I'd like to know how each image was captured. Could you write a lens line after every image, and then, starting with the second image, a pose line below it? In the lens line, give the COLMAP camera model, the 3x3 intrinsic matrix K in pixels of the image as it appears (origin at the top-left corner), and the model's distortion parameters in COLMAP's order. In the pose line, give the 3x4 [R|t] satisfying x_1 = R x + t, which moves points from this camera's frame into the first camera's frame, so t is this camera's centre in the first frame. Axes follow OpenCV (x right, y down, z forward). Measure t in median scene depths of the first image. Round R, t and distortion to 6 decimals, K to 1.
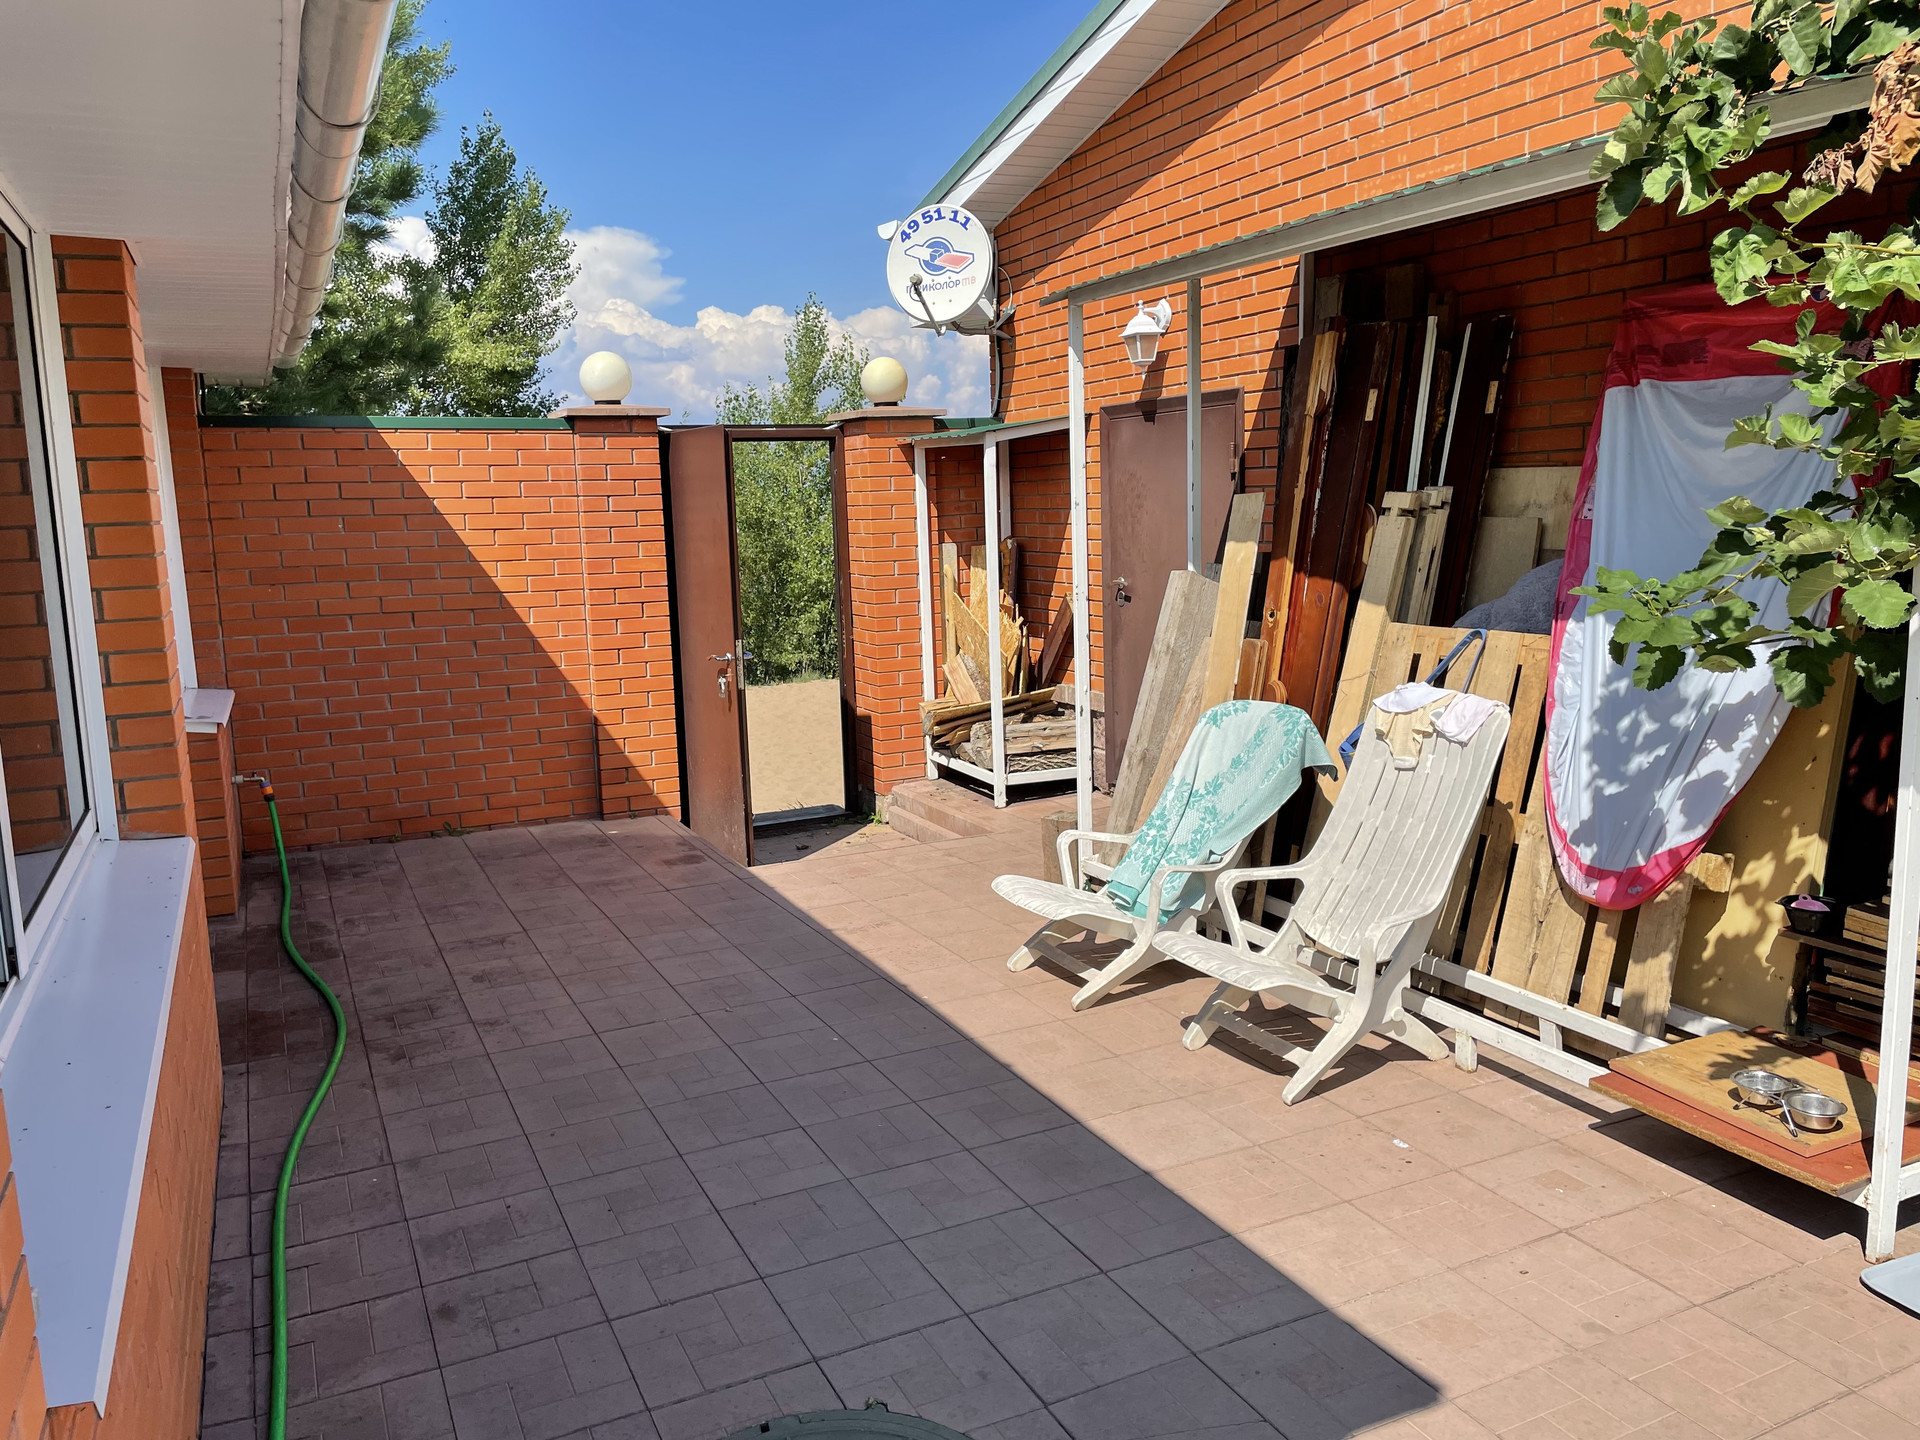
lens RADIAL K [[1460.8, 0, 961.7], [0, 1460.8, 715.1], [0, 0, 1]] dist [0.092742, -0.116969]
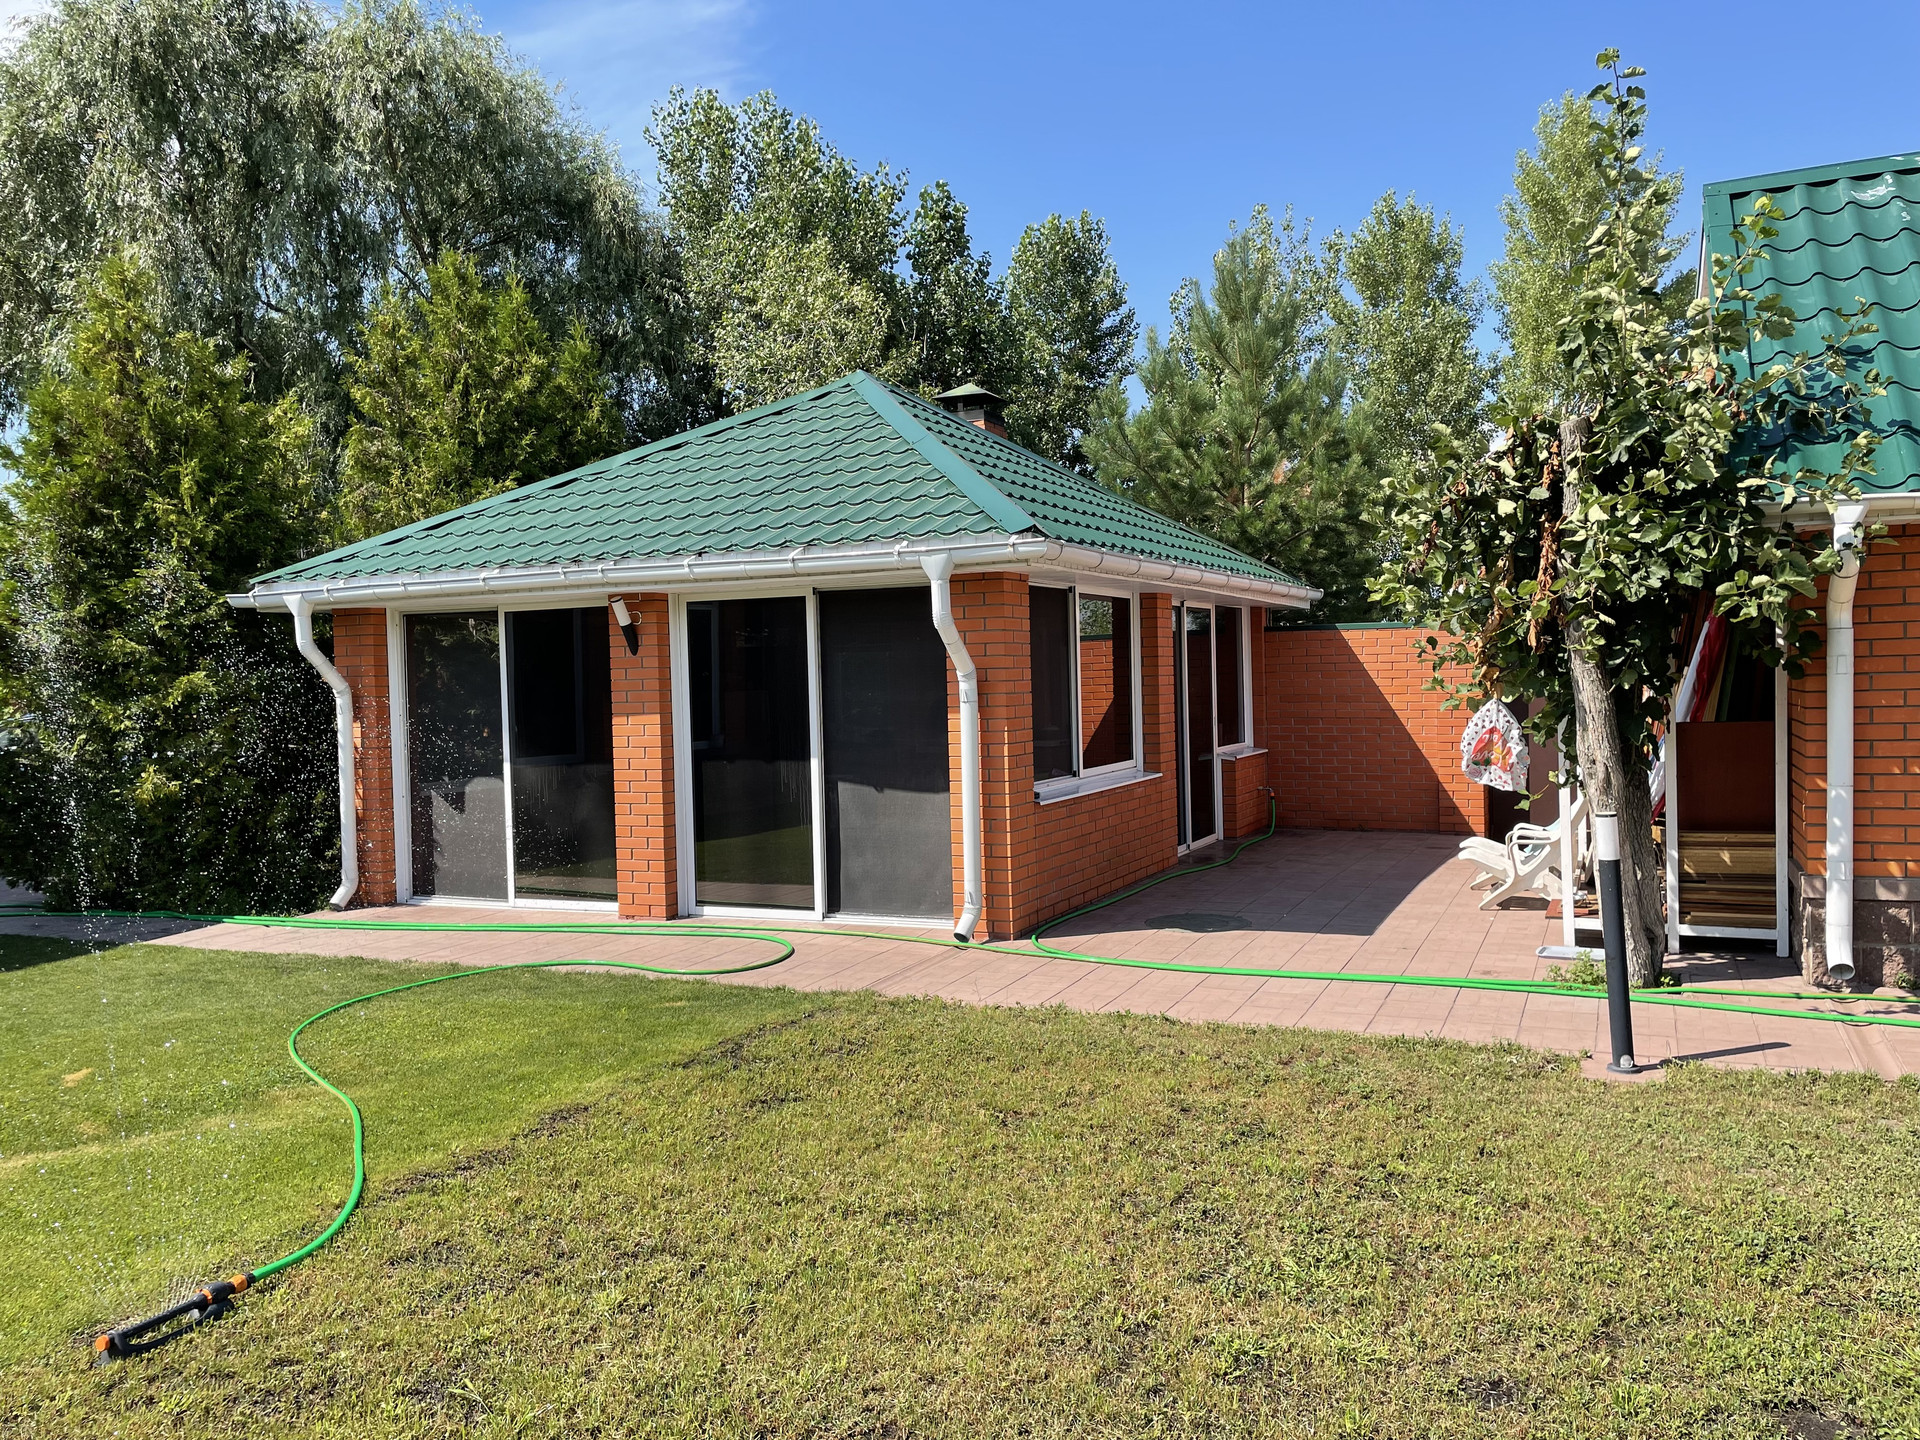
lens RADIAL K [[1460.8, 0, 965.5], [0, 1460.8, 720.4], [0, 0, 1]] dist [0.092742, -0.116969]
pose [[0.651734, 0.039737, -0.757406, 0.846816], [-0.107505, 0.993384, -0.040389, 0.075353], [0.750790, 0.107748, 0.651694, -0.745071]]
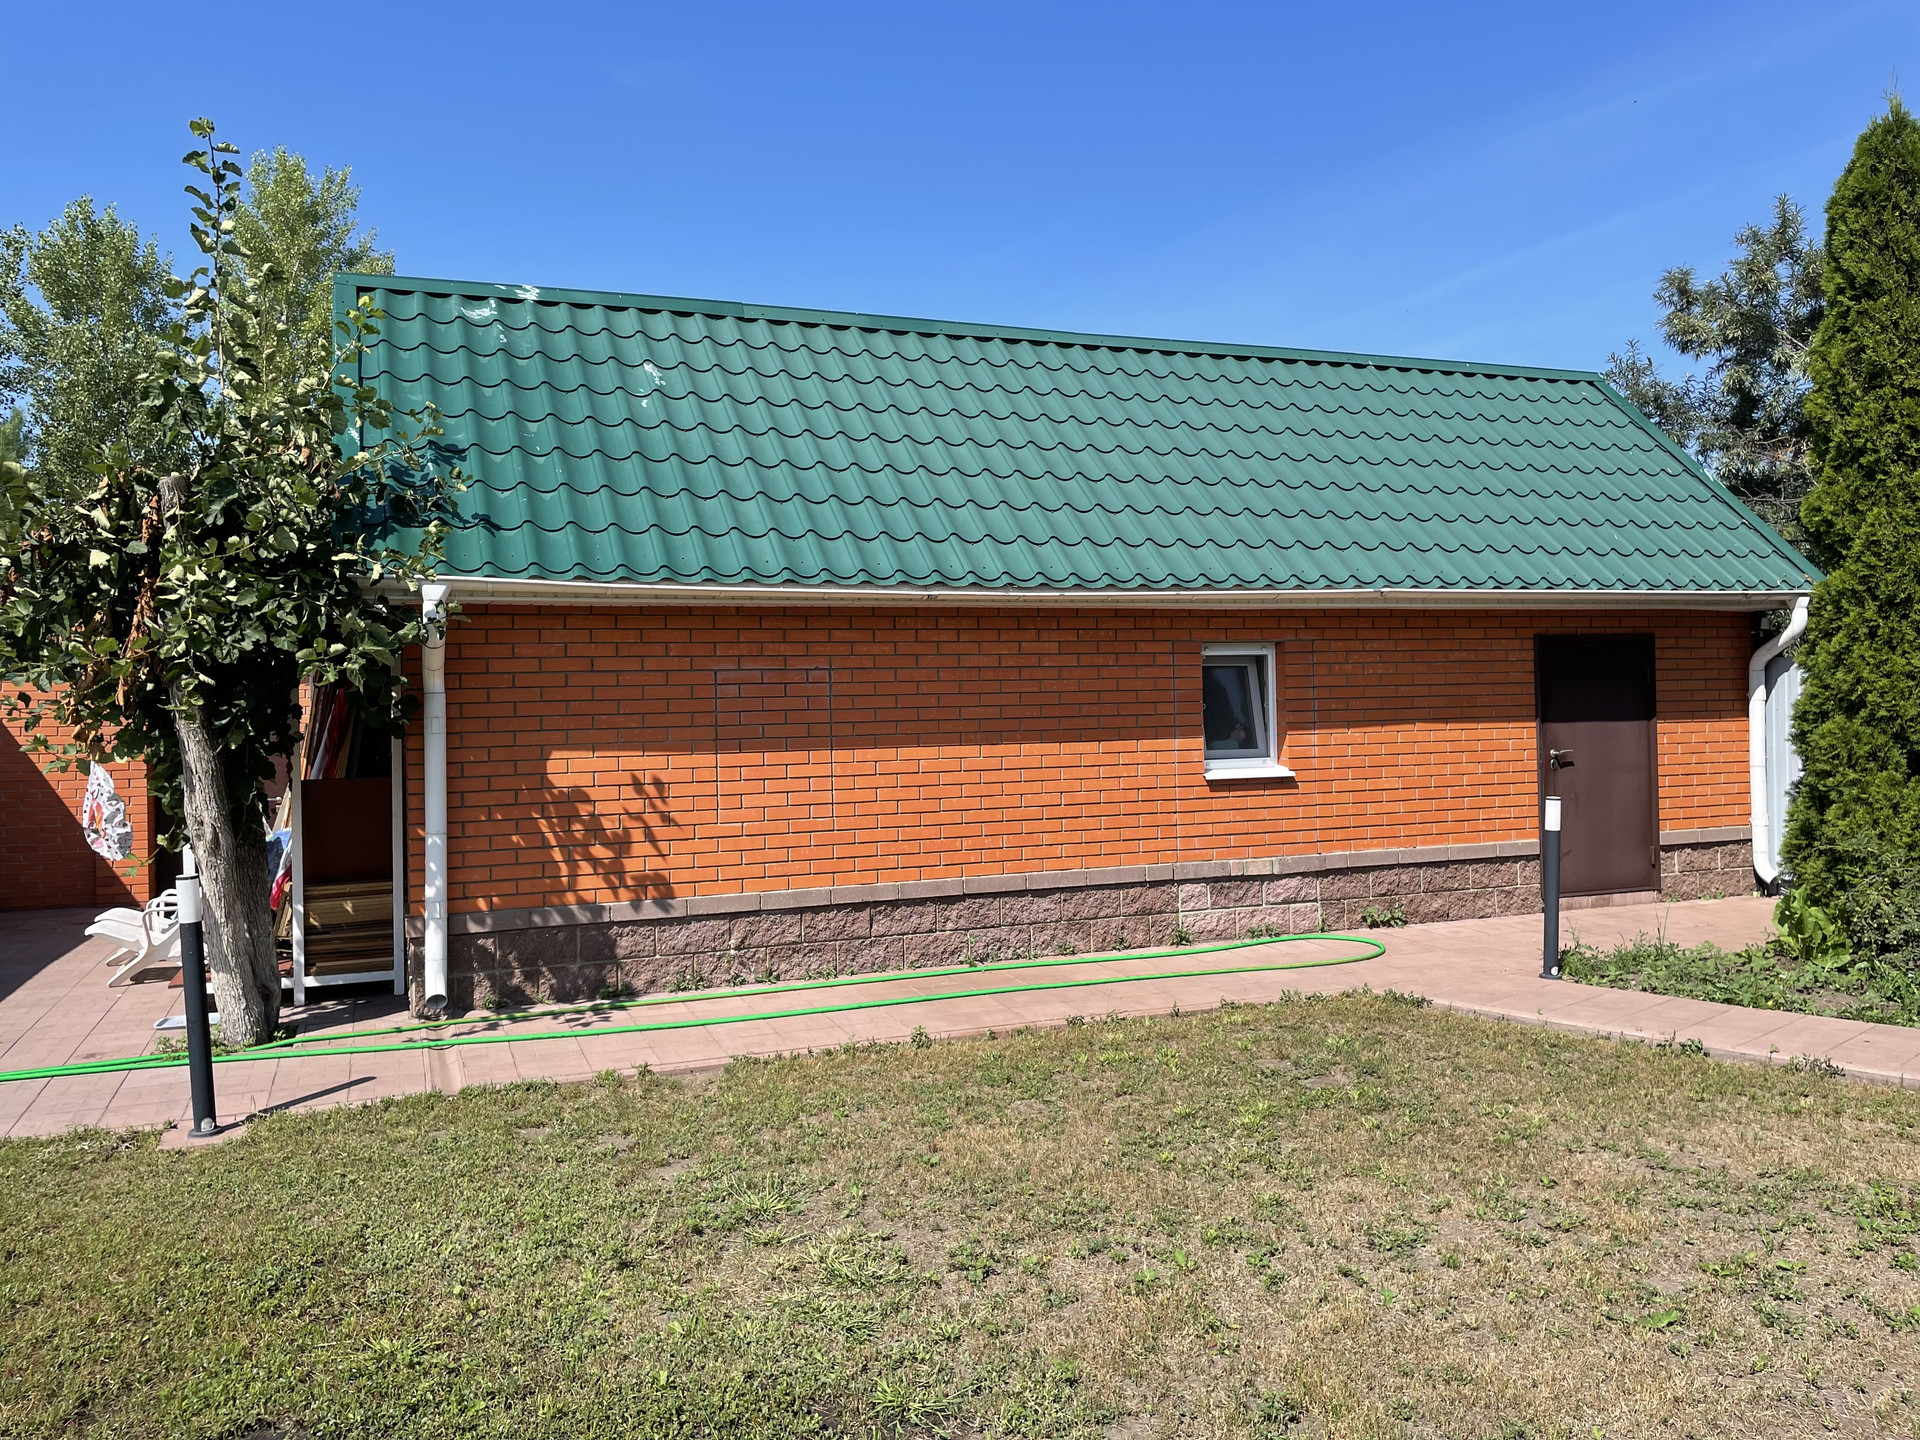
lens RADIAL K [[1460.8, 0, 972.2], [0, 1460.8, 705.6], [0, 0, 1]] dist [0.092742, -0.116969]
pose [[0.998398, 0.015703, -0.054364, 0.933355], [-0.023335, 0.989484, -0.142748, 0.069006], [0.051550, 0.143788, 0.988265, -0.735665]]
